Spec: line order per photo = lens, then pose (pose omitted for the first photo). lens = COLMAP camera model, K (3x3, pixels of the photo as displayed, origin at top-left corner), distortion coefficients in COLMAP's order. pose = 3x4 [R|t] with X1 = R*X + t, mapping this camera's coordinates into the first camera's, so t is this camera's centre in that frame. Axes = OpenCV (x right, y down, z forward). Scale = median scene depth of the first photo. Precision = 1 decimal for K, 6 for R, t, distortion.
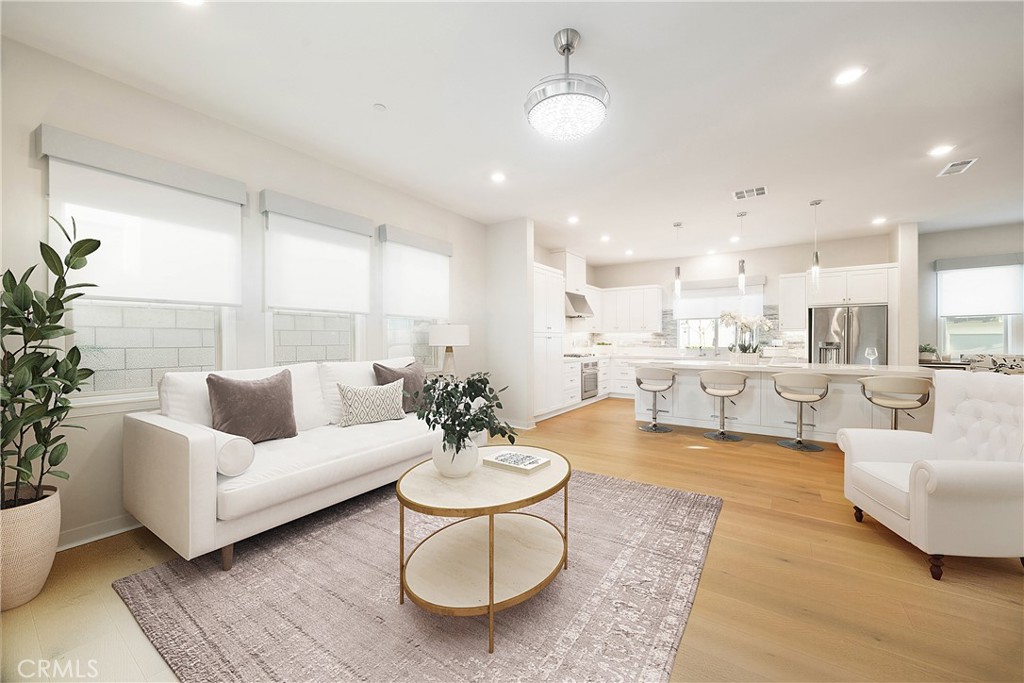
lens RADIAL K [[401.7, 0, 514.3], [0, 401.7, 339.6], [0, 0, 1]] dist [0.000337, -0.000130]
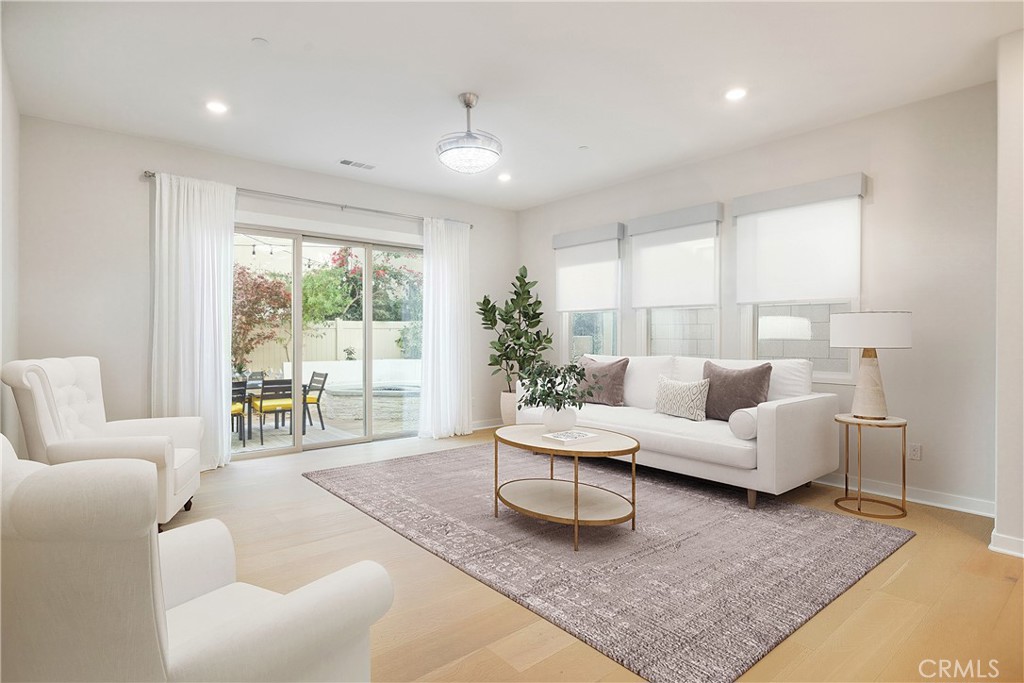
lens RADIAL K [[567.5, 0, 513.3], [0, 567.5, 336.3], [0, 0, 1]] dist [0.000230, -0.000038]
pose [[-0.235982, 0.012003, -0.971683, 0.494674], [-0.002834, 0.999911, 0.013040, -0.003969], [0.971753, 0.005831, -0.235927, 0.406607]]
